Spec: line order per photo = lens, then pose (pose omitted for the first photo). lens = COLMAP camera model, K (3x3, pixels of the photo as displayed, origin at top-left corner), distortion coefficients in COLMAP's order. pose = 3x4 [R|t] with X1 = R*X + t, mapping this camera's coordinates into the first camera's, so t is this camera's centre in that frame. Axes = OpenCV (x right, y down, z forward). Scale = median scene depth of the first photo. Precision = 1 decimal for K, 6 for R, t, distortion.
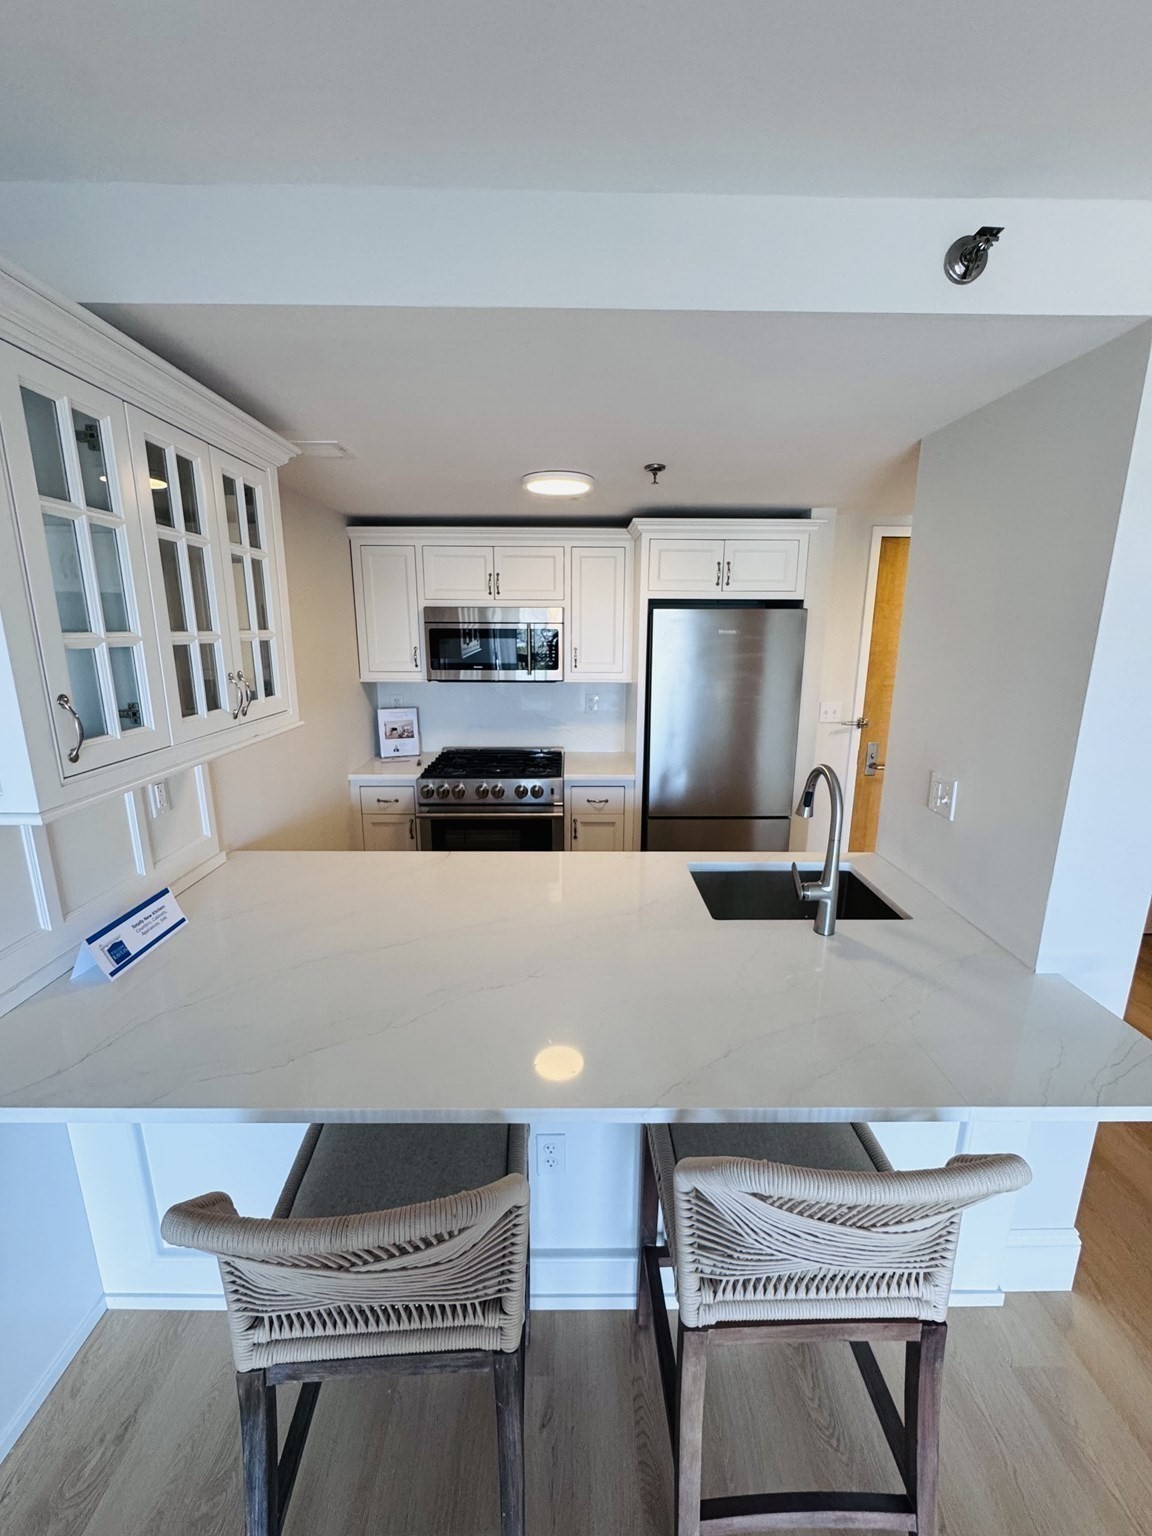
lens RADIAL K [[613.3, 0, 566.6], [0, 613.3, 765.3], [0, 0, 1]] dist [-0.009945, -0.000067]
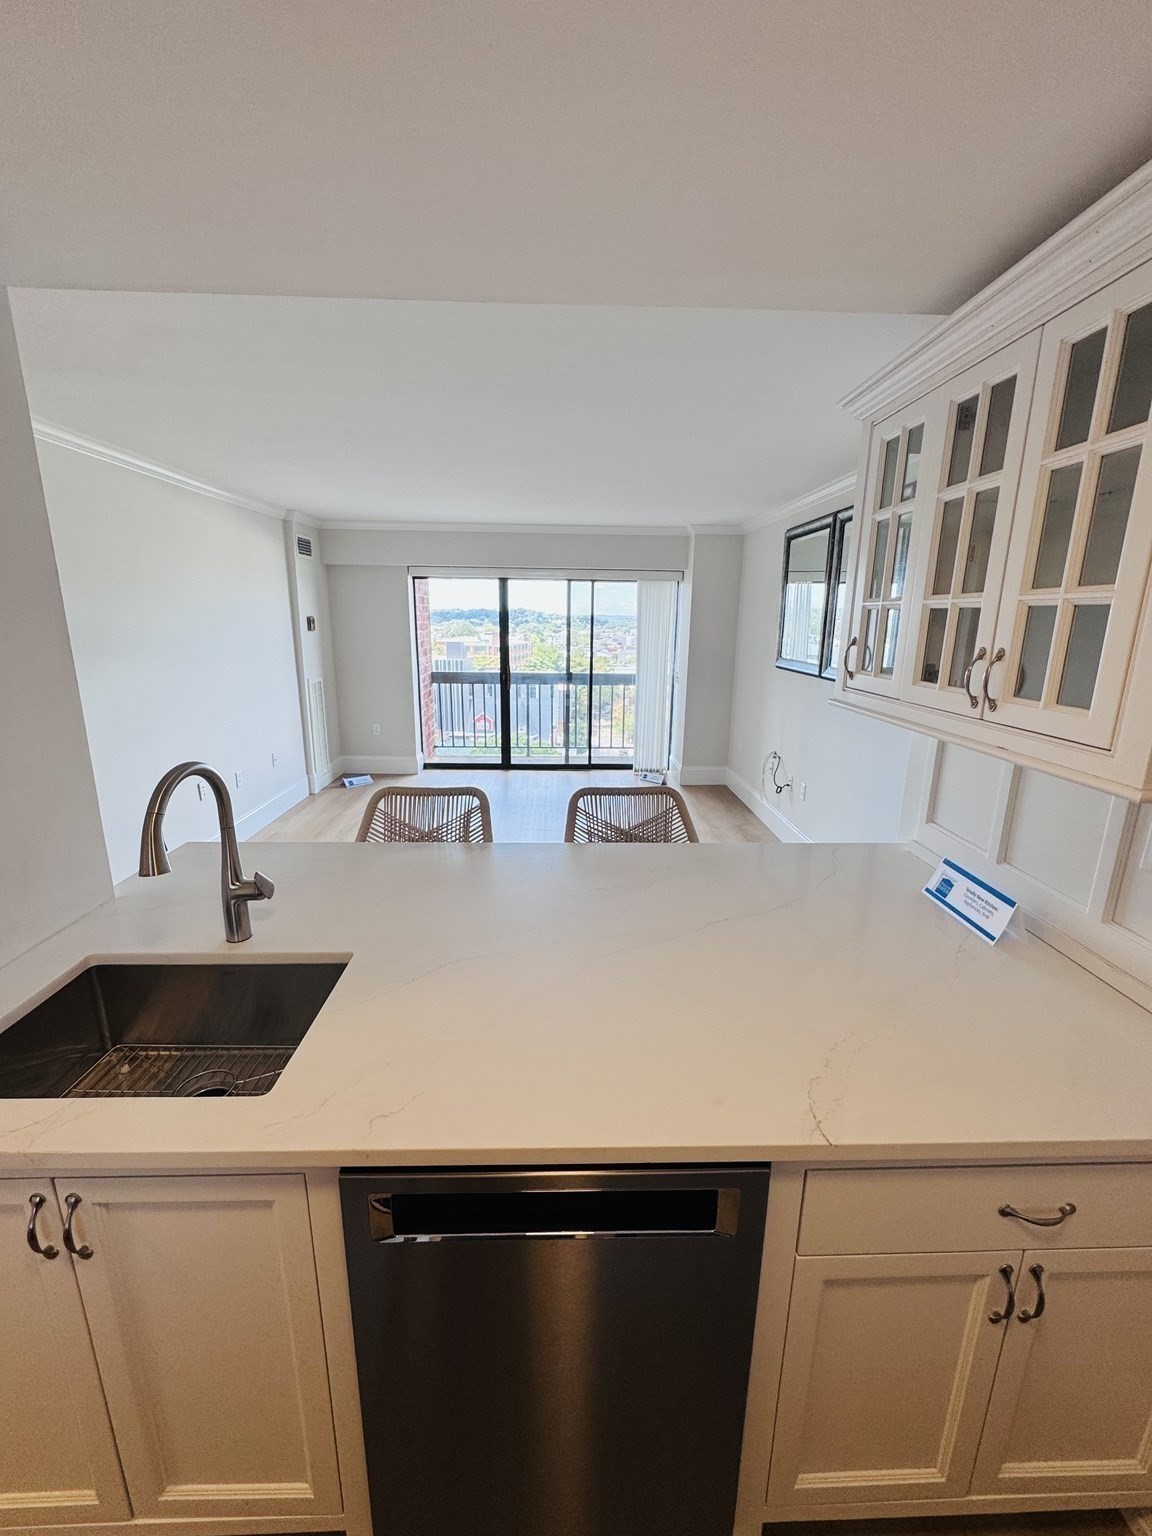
lens RADIAL K [[613.3, 0, 583.8], [0, 613.3, 764.0], [0, 0, 1]] dist [-0.009945, -0.000067]
pose [[-0.999005, -0.002069, -0.044541, -0.015213], [-0.021481, 0.897699, 0.440086, -0.230272], [0.039074, 0.440605, -0.896850, 1.154551]]
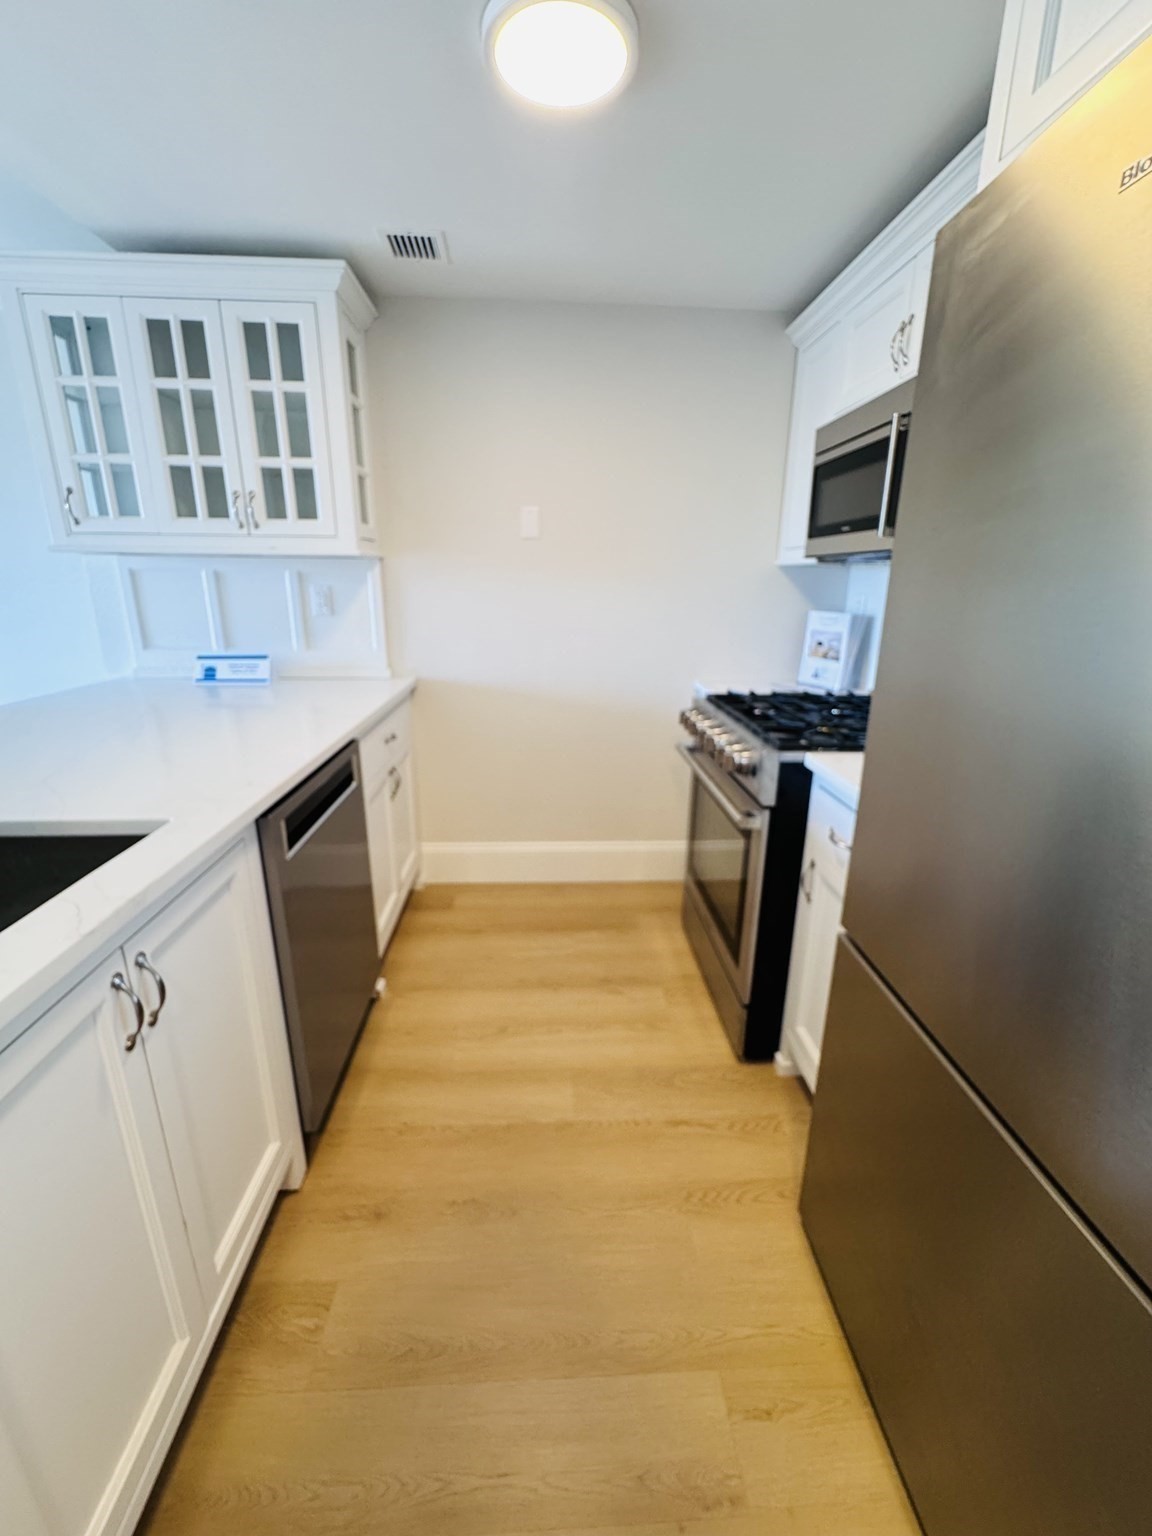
lens RADIAL K [[613.3, 0, 570.8], [0, 613.3, 769.4], [0, 0, 1]] dist [-0.009945, -0.000067]
pose [[0.057033, 0.294359, -0.953992, 0.602126], [-0.233132, 0.933056, 0.273962, -0.080380], [0.970771, 0.206781, 0.121839, 1.108264]]
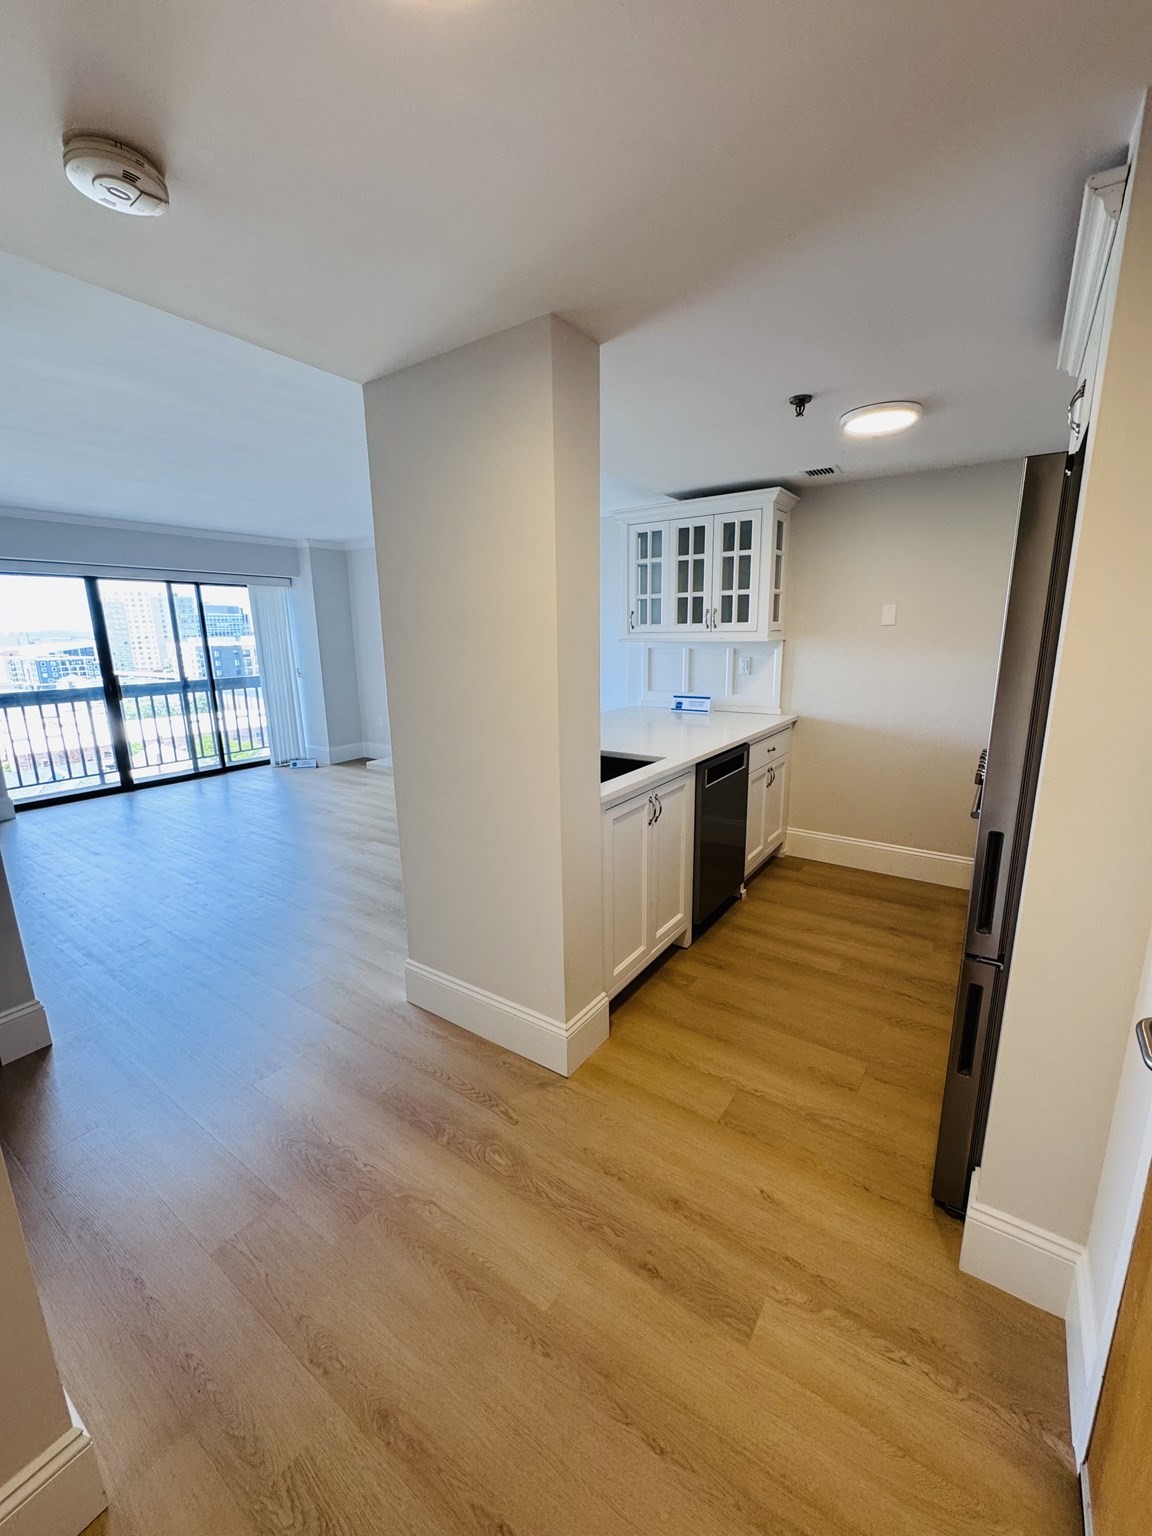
lens RADIAL K [[613.3, 0, 579.6], [0, 613.3, 766.1], [0, 0, 1]] dist [-0.009945, -0.000067]
pose [[-0.566147, 0.186260, -0.802985, 1.199836], [-0.166496, 0.928219, 0.332698, -0.197359], [0.807314, 0.322050, -0.494498, 1.330754]]
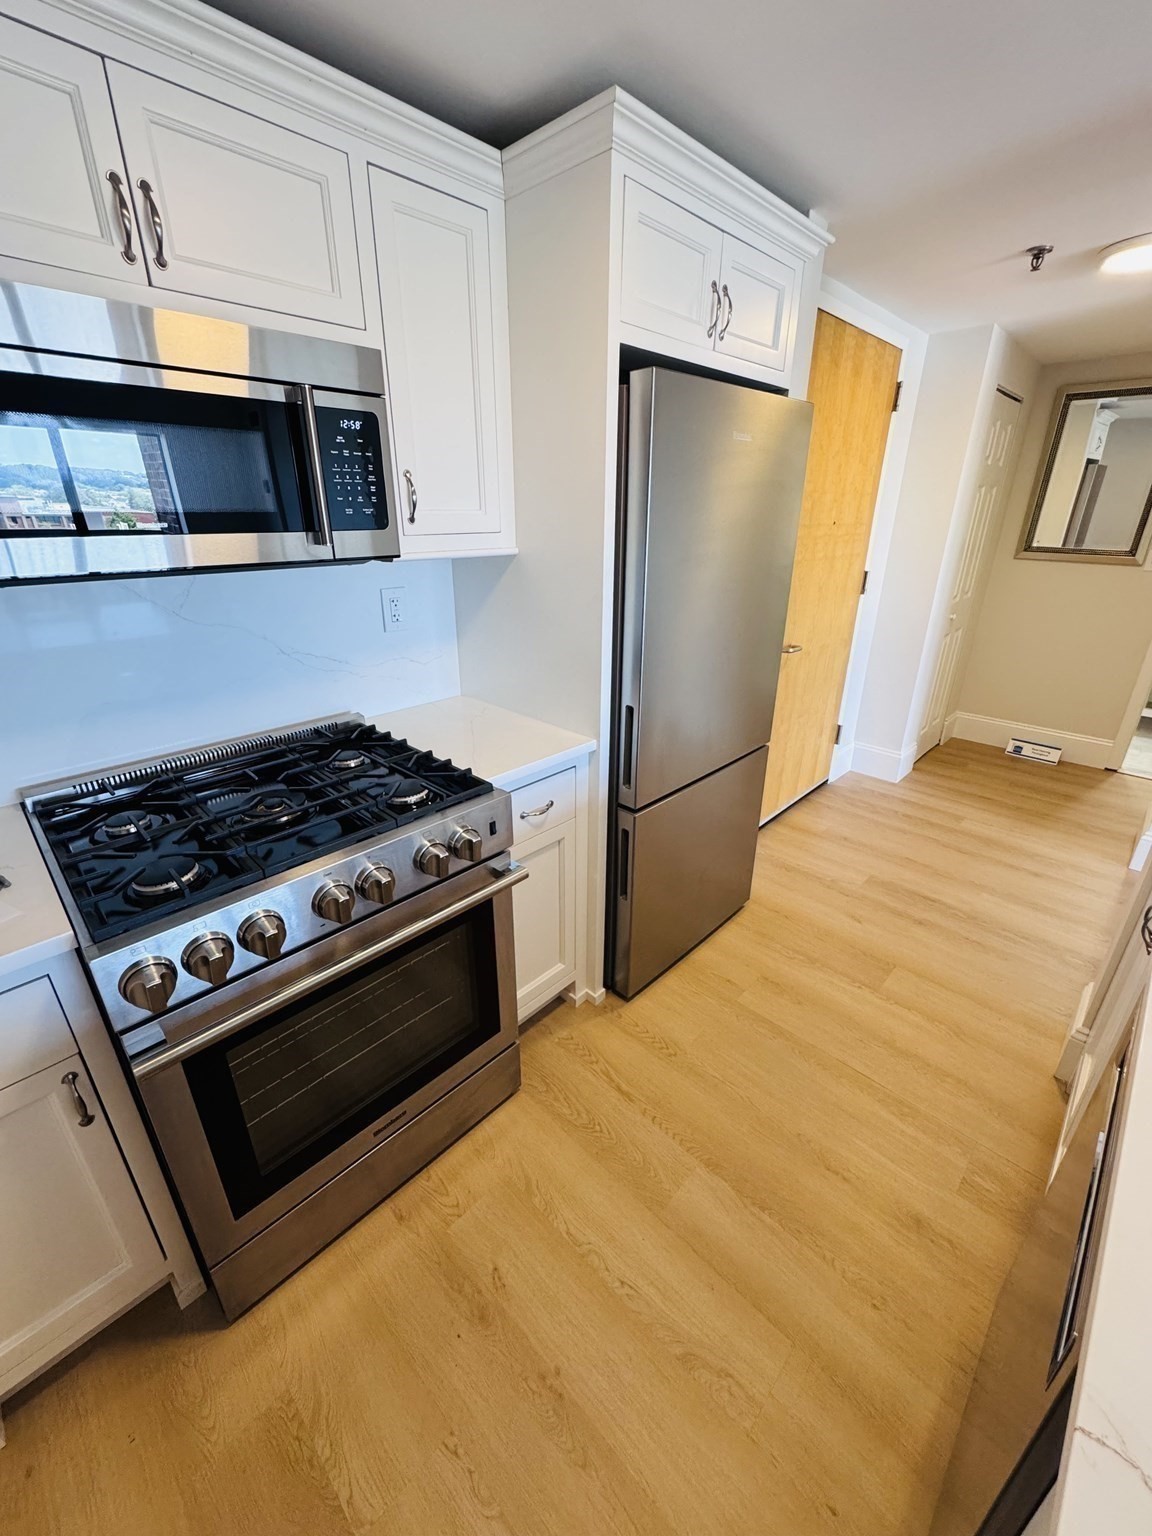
lens RADIAL K [[613.3, 0, 576.6], [0, 613.3, 770.1], [0, 0, 1]] dist [-0.009945, -0.000067]
pose [[0.693804, -0.283157, 0.662162, -0.344336], [0.163217, 0.957360, 0.238375, -0.119739], [-0.701425, -0.057309, 0.710436, 0.922878]]
